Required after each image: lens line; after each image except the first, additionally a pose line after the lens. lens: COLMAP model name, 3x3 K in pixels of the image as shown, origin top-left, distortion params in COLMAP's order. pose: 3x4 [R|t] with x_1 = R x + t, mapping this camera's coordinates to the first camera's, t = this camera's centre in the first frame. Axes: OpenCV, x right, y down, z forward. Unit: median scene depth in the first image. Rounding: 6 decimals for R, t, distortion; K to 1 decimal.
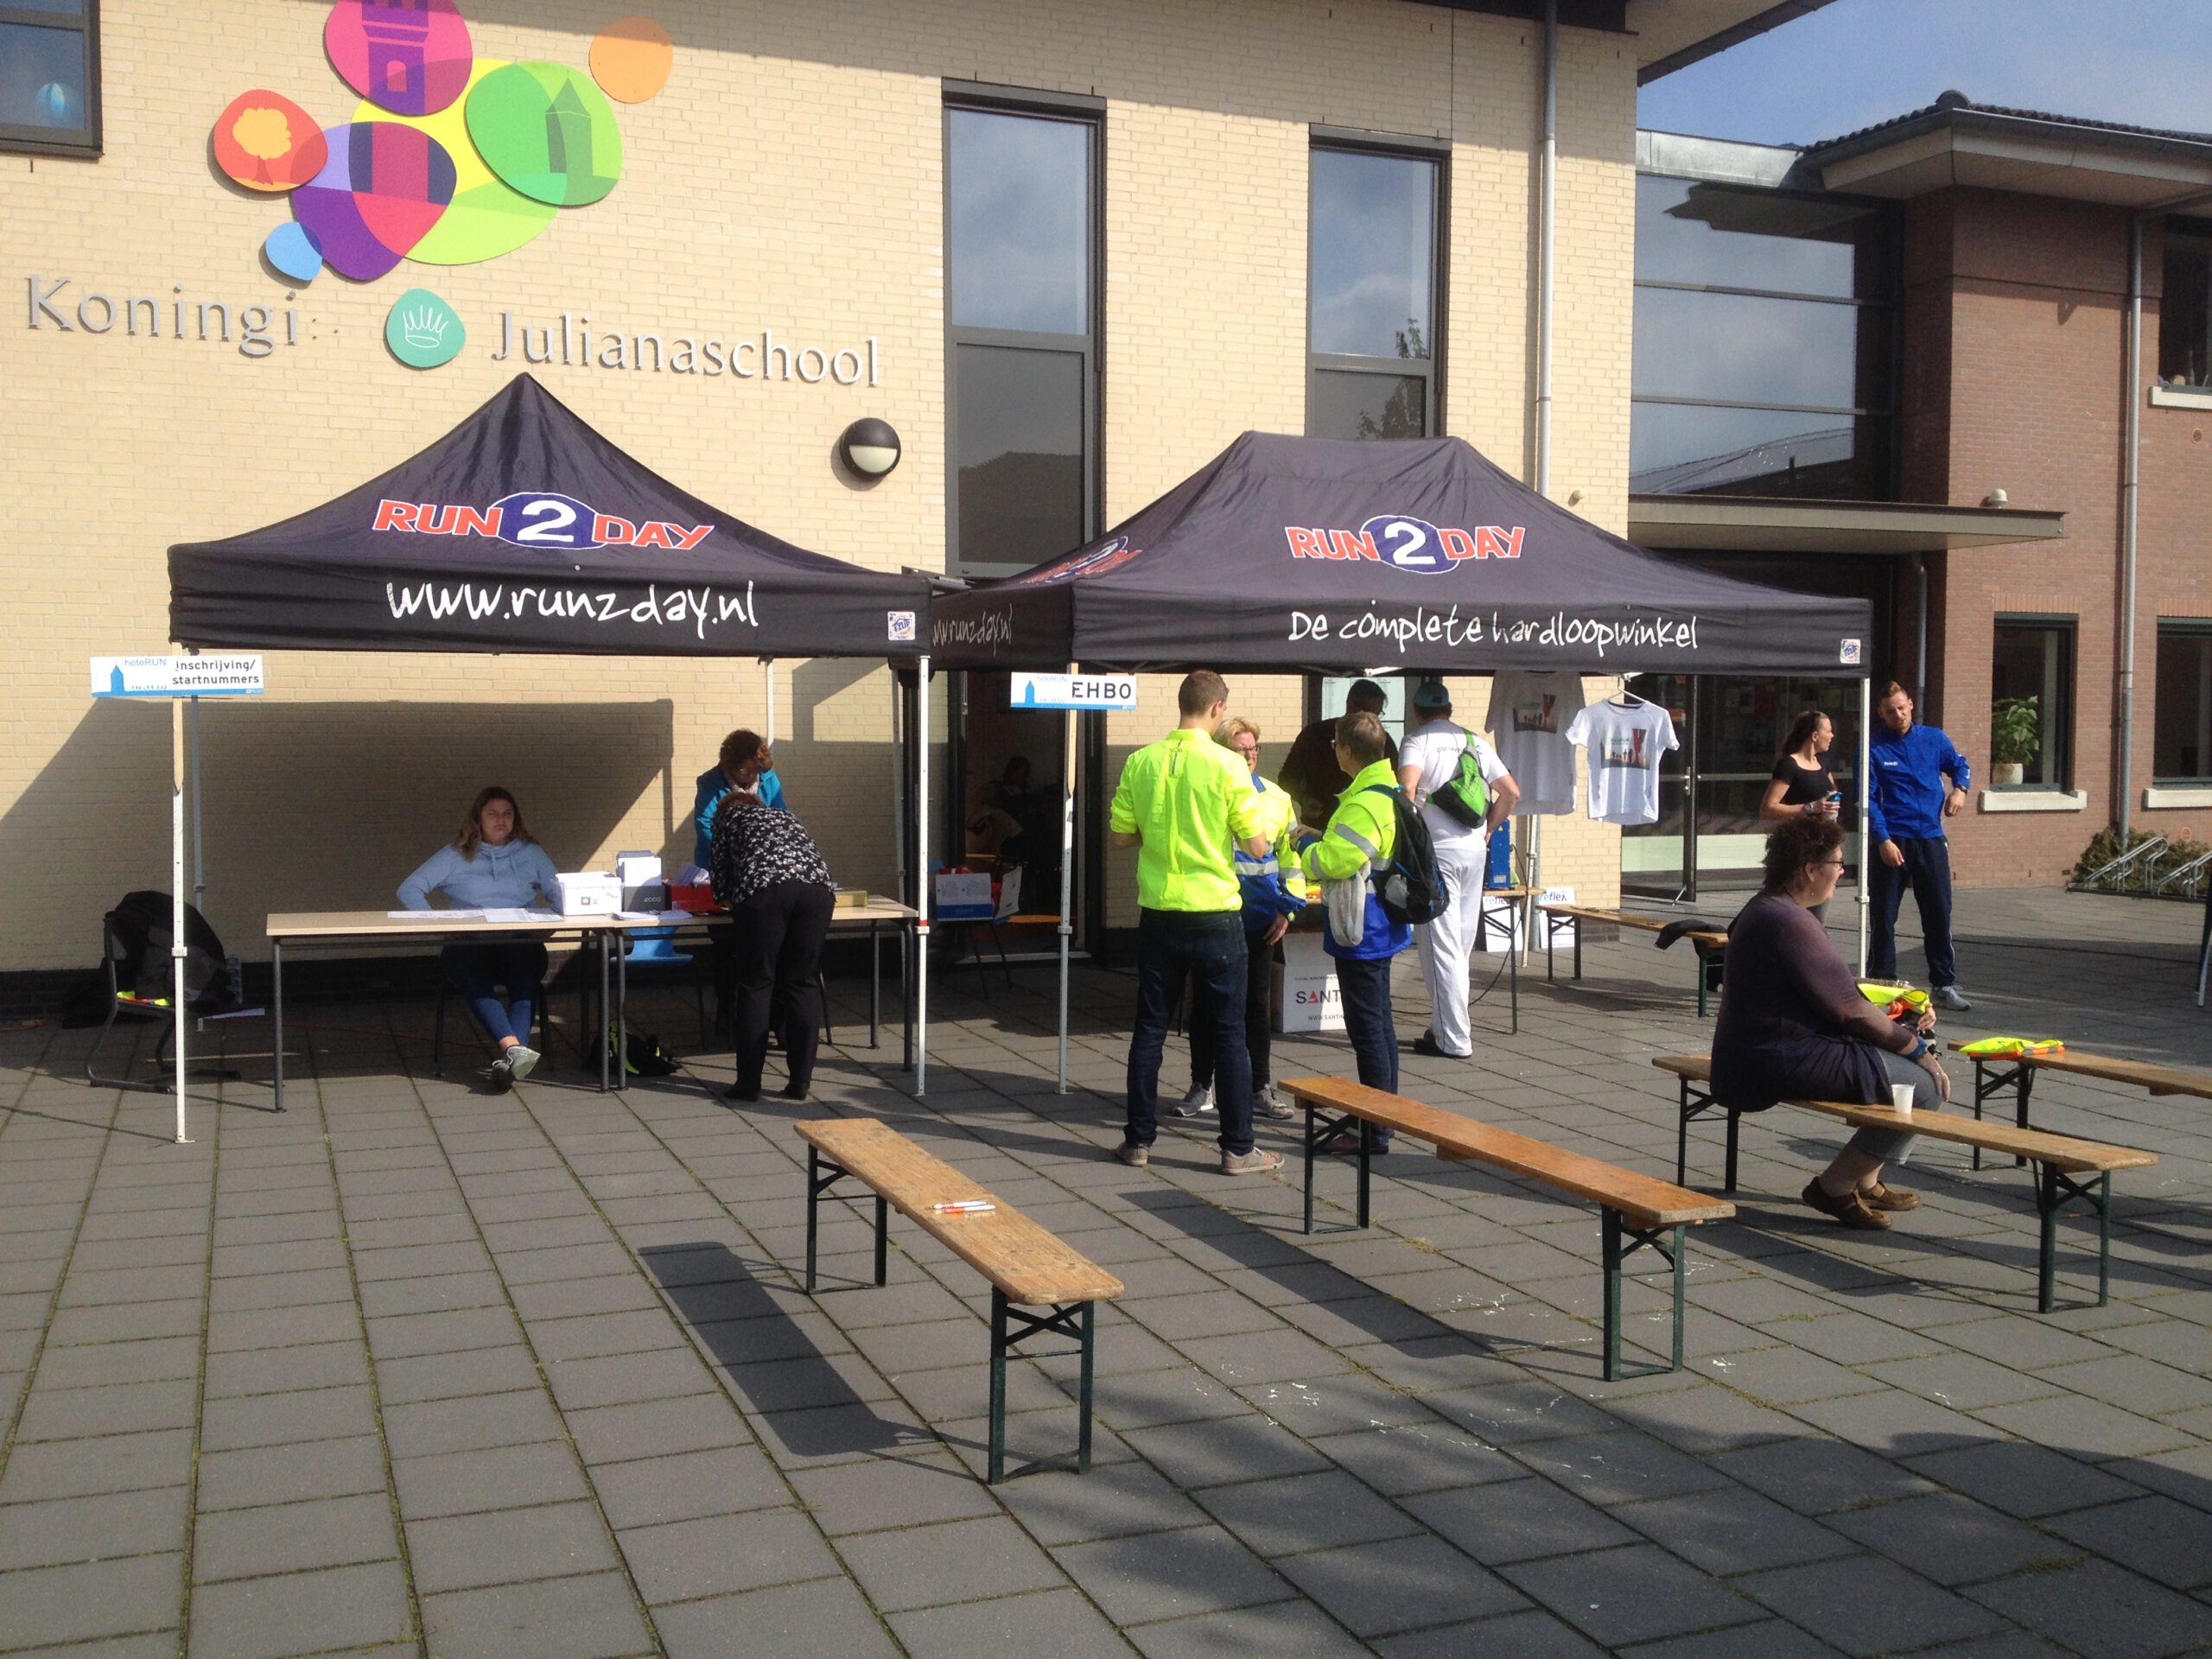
lens RADIAL K [[2064.9, 0, 1113.0], [0, 2064.9, 851.5], [0, 0, 1]] dist [0.194308, -0.485775]
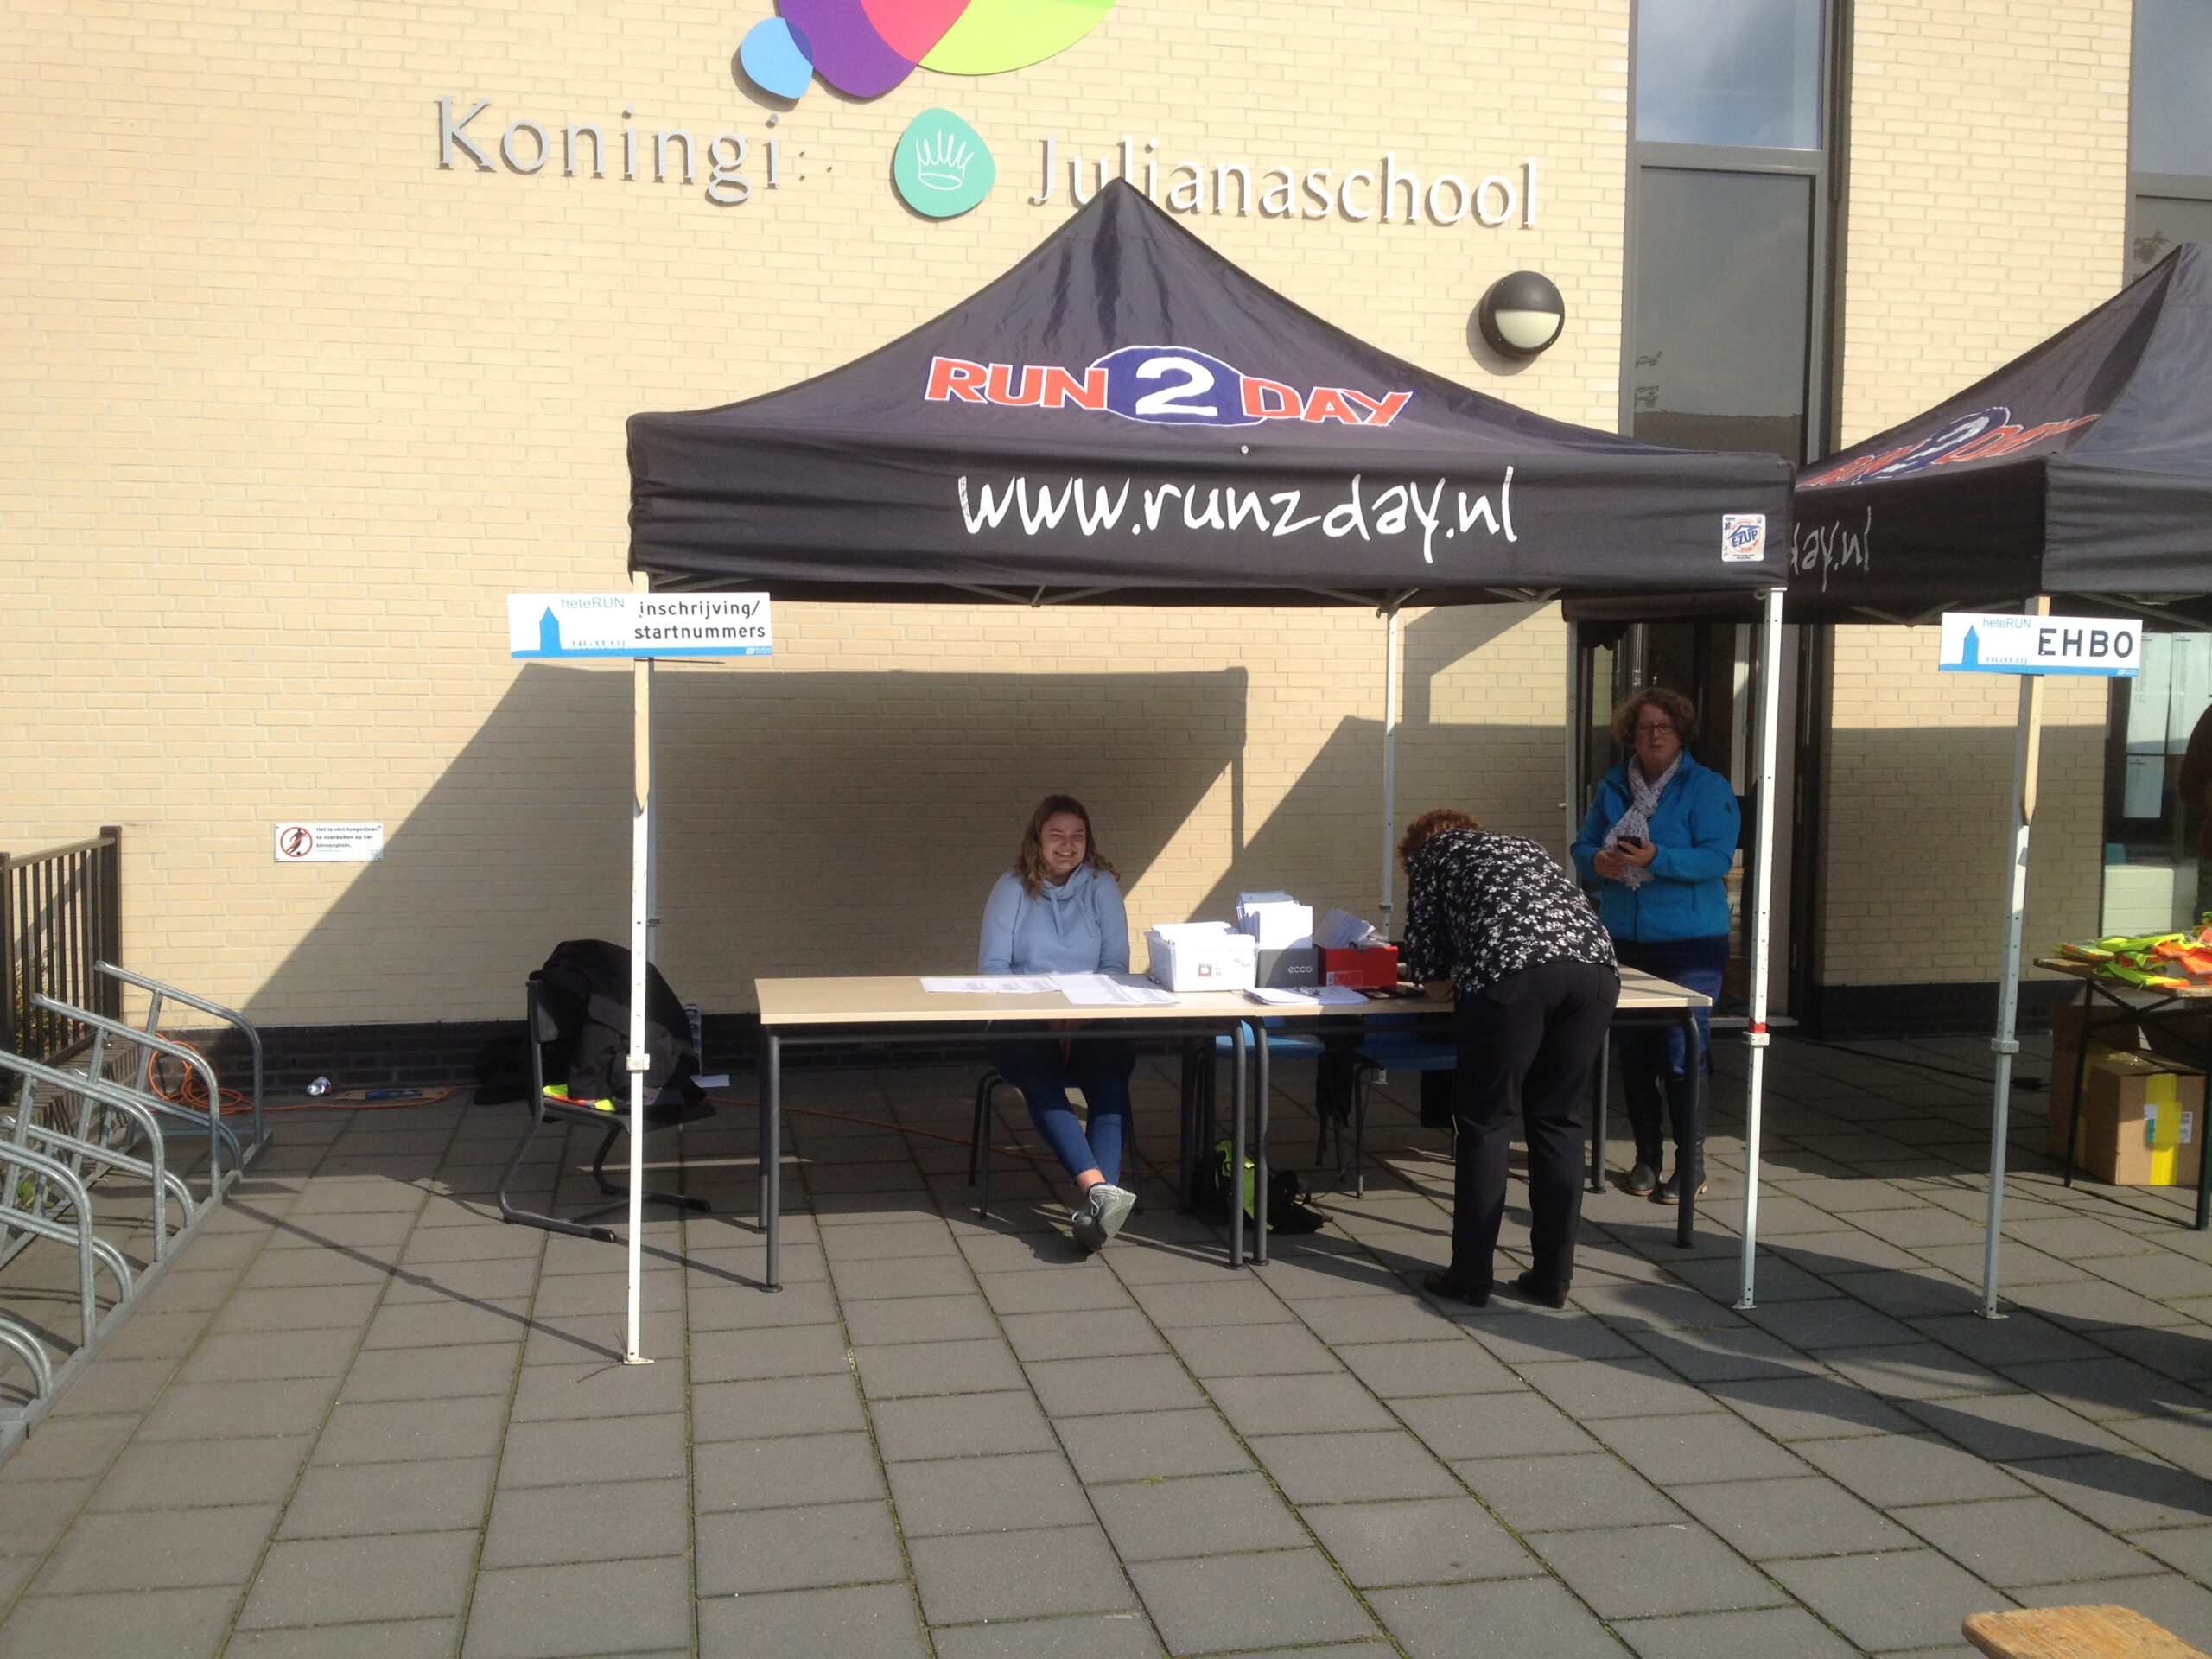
lens RADIAL K [[2064.9, 0, 1113.0], [0, 2064.9, 851.5], [0, 0, 1]] dist [0.194308, -0.485775]
pose [[0.983891, 0.014936, -0.178146, -0.160907], [-0.012662, 0.999823, 0.013894, -0.022192], [0.178322, -0.011415, 0.983906, 0.341605]]
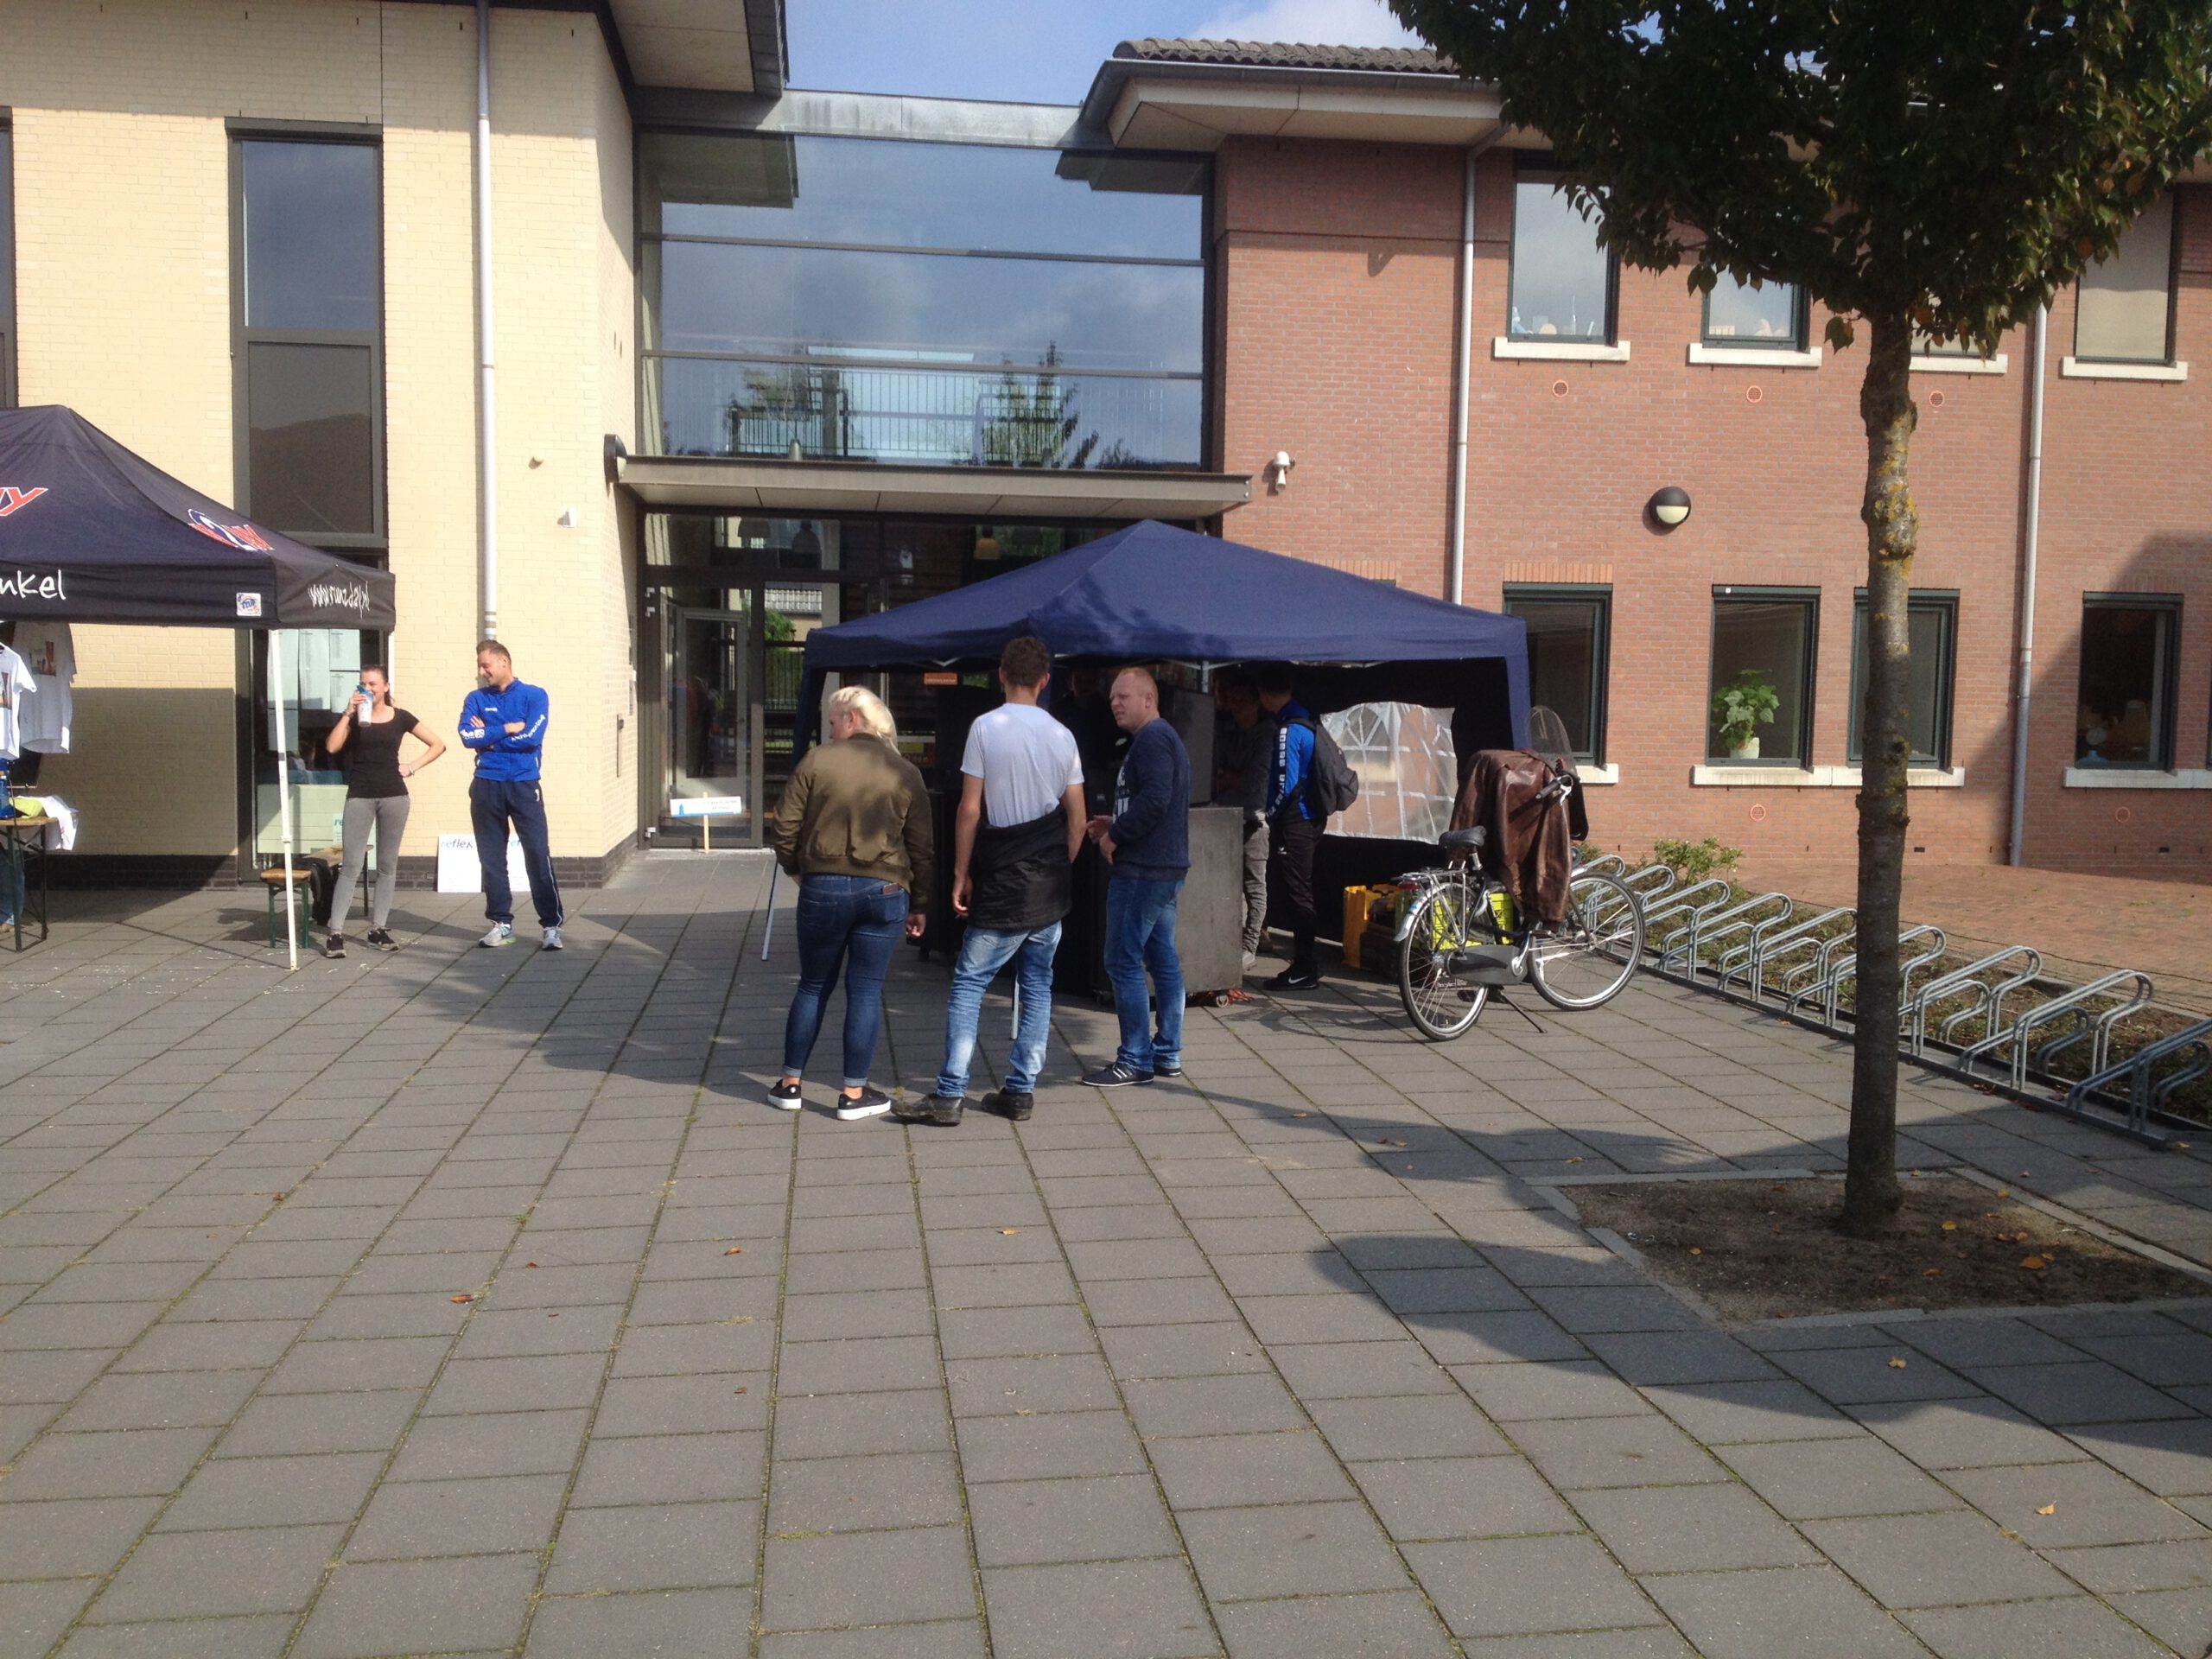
lens RADIAL K [[2081.4, 0, 1101.5], [0, 2081.4, 858.5], [0, 0, 1]] dist [0.173690, -0.416968]
pose [[0.971271, 0.035211, -0.235358, 1.137768], [-0.031112, 0.999293, 0.021109, -0.002773], [0.235935, -0.013181, 0.971680, 0.061789]]
